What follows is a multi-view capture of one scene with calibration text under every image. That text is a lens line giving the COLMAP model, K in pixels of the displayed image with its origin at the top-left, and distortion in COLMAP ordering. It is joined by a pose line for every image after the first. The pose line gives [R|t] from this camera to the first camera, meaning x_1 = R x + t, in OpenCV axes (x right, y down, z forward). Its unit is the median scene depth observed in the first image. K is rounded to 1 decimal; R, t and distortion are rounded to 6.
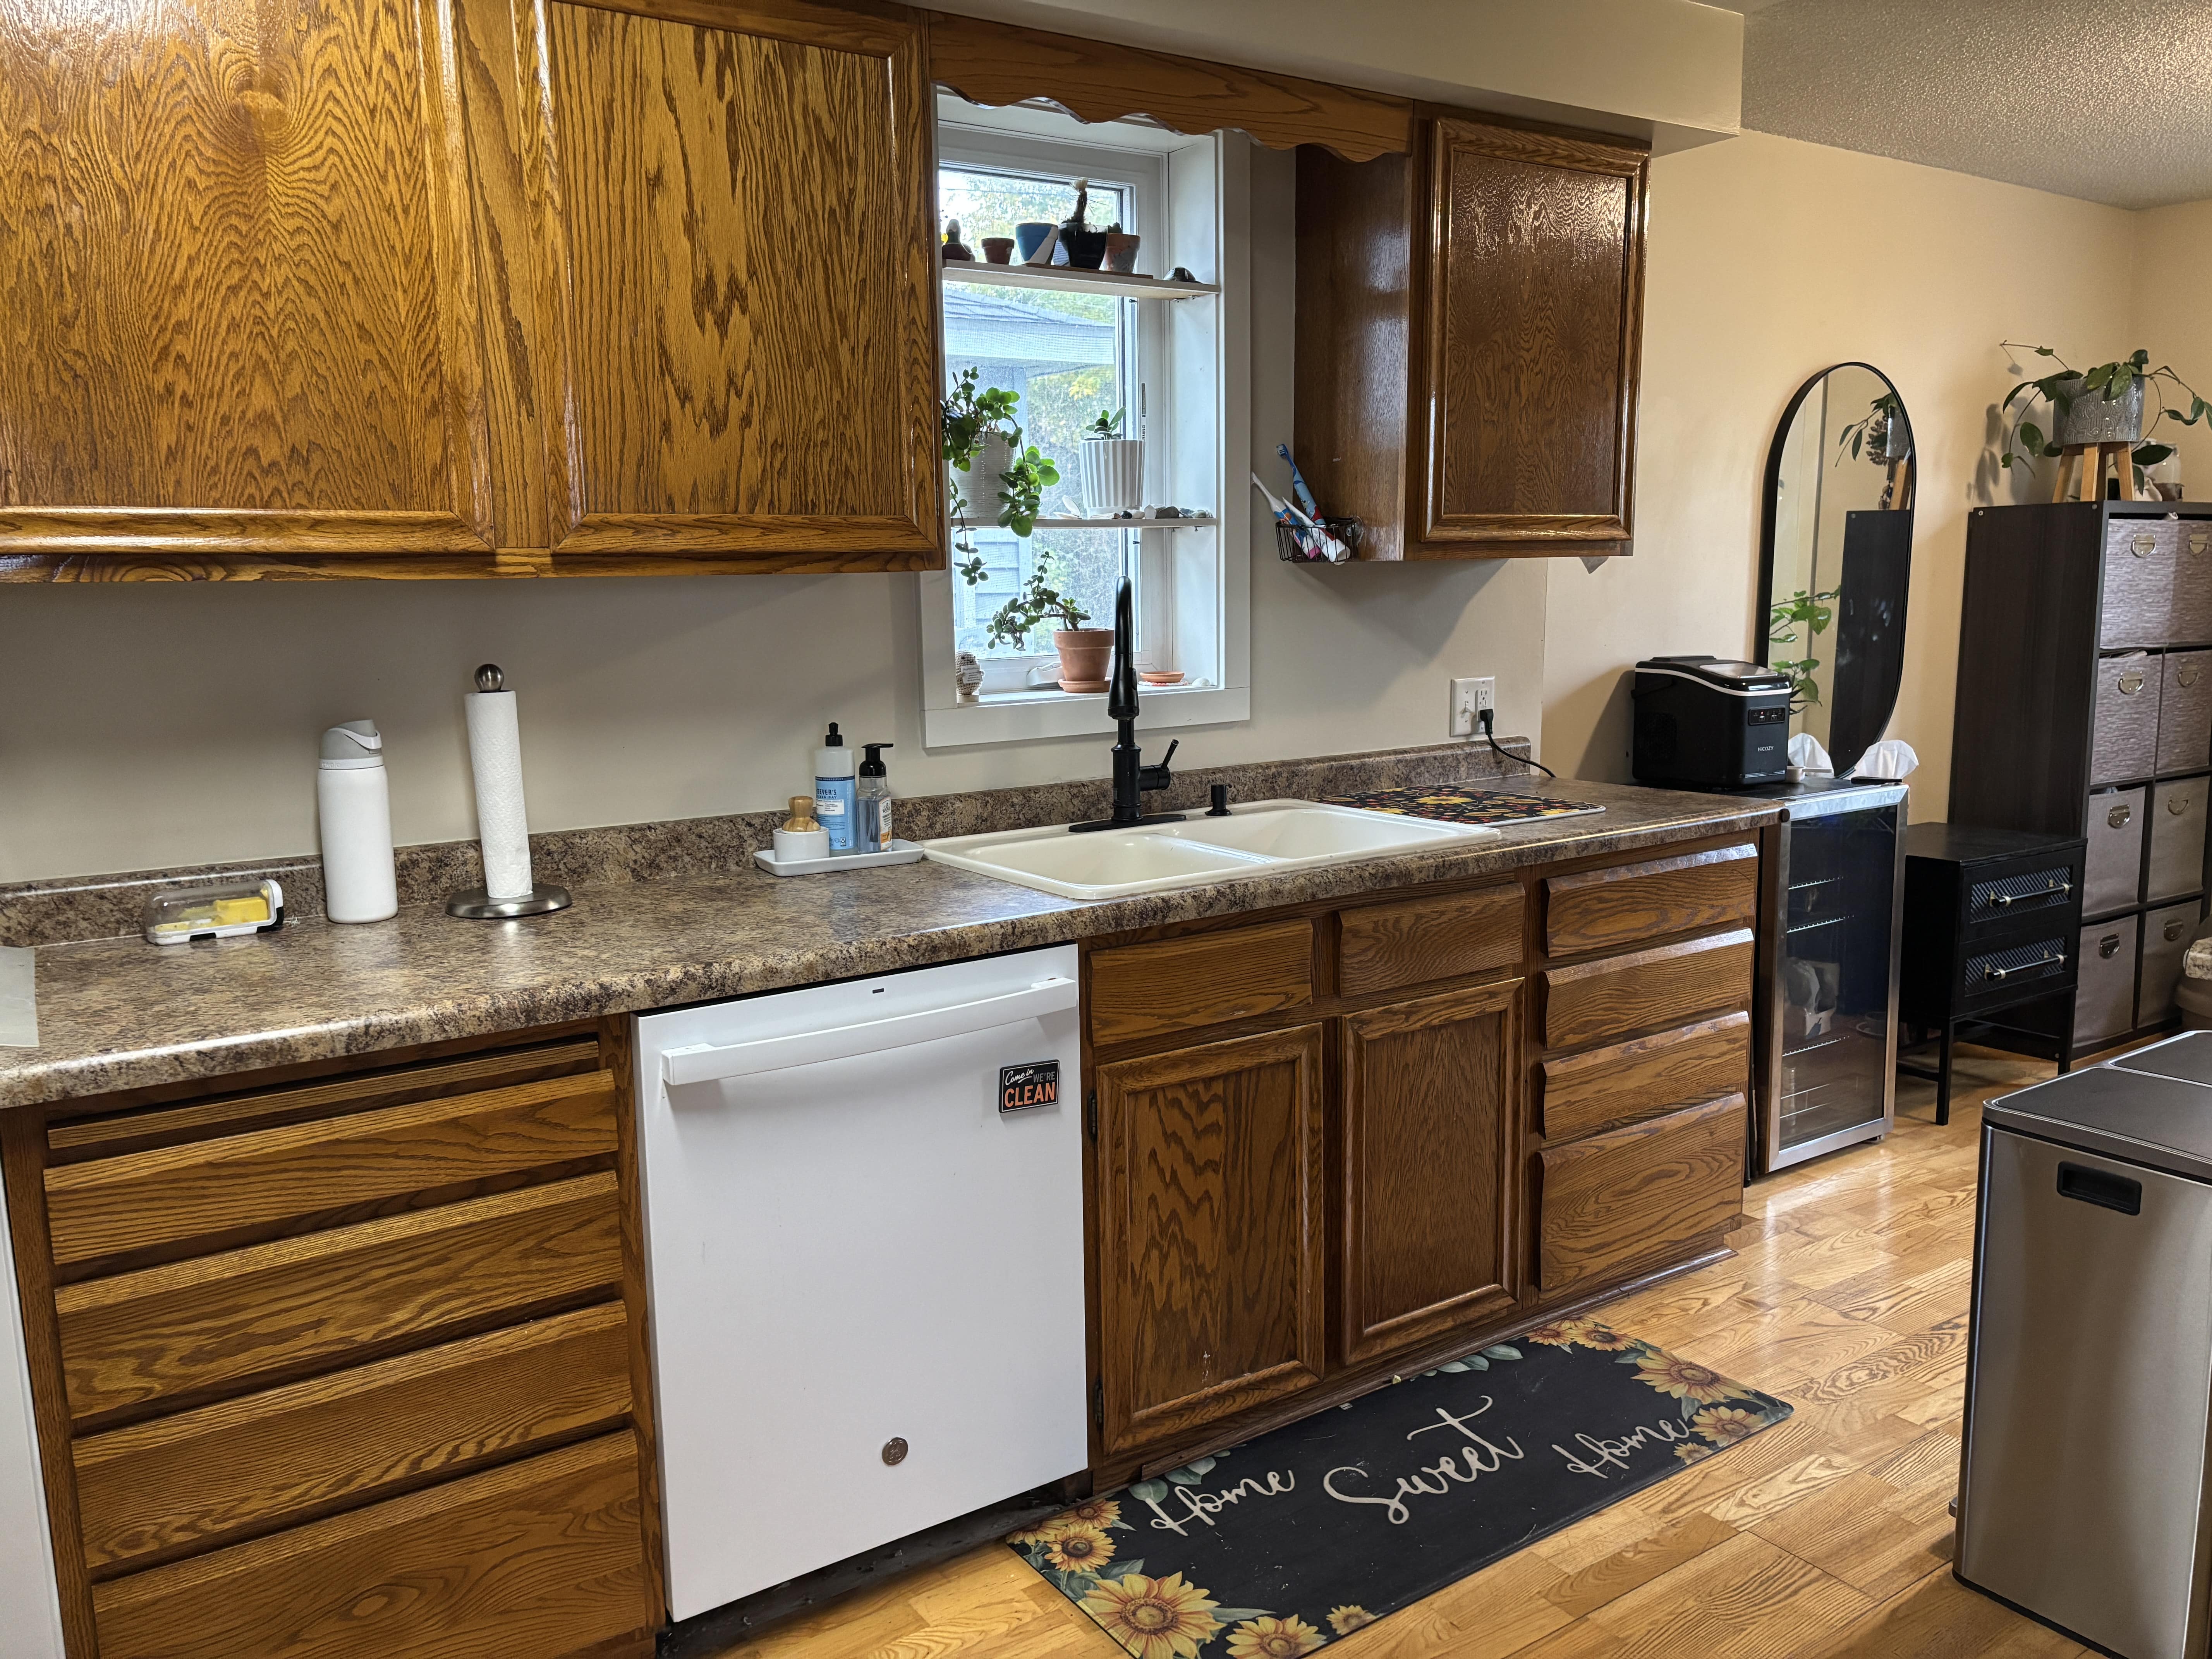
lens RADIAL K [[1657.3, 0, 1106.0], [0, 1657.3, 829.5], [0, 0, 1]] dist [0.022453, 0.011247]
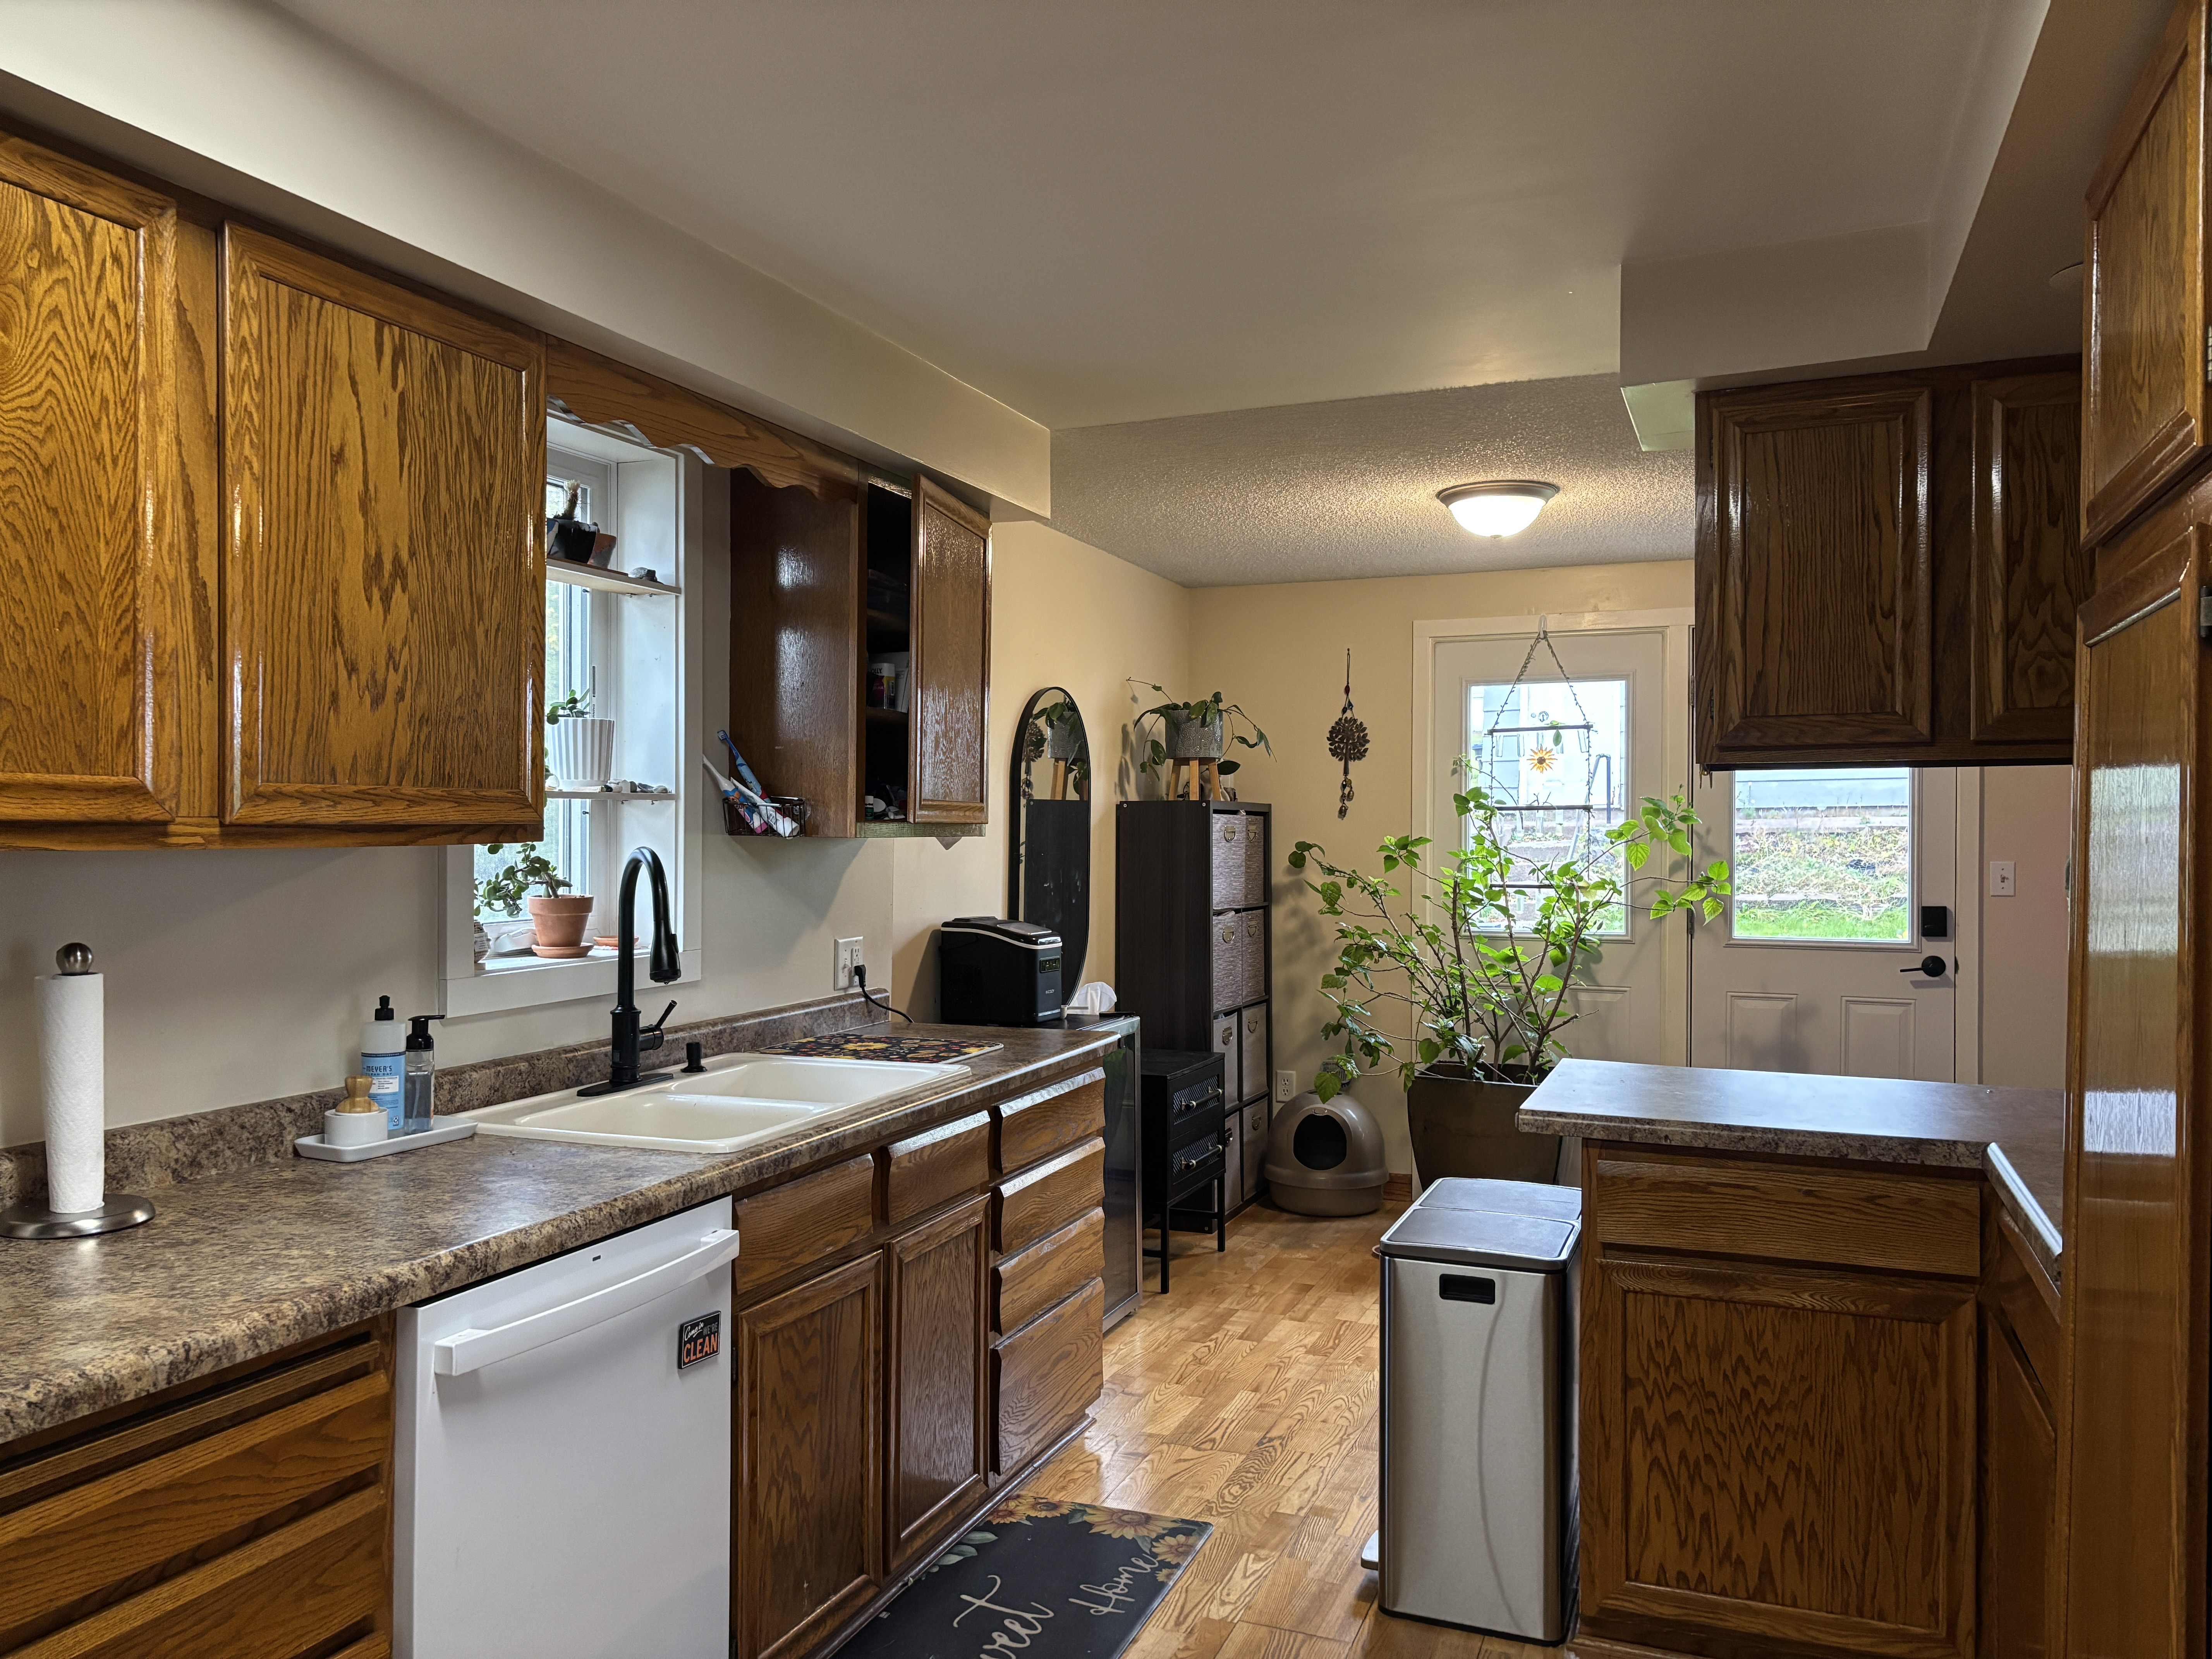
lens RADIAL K [[1655.5, 0, 1106.0], [0, 1655.5, 829.5], [0, 0, 1]] dist [0.075166, -0.064975]
pose [[0.820367, 0.023610, 0.571350, -0.433510], [0.063185, 0.989287, -0.131603, -0.006515], [-0.568336, 0.144063, 0.810086, -0.043019]]
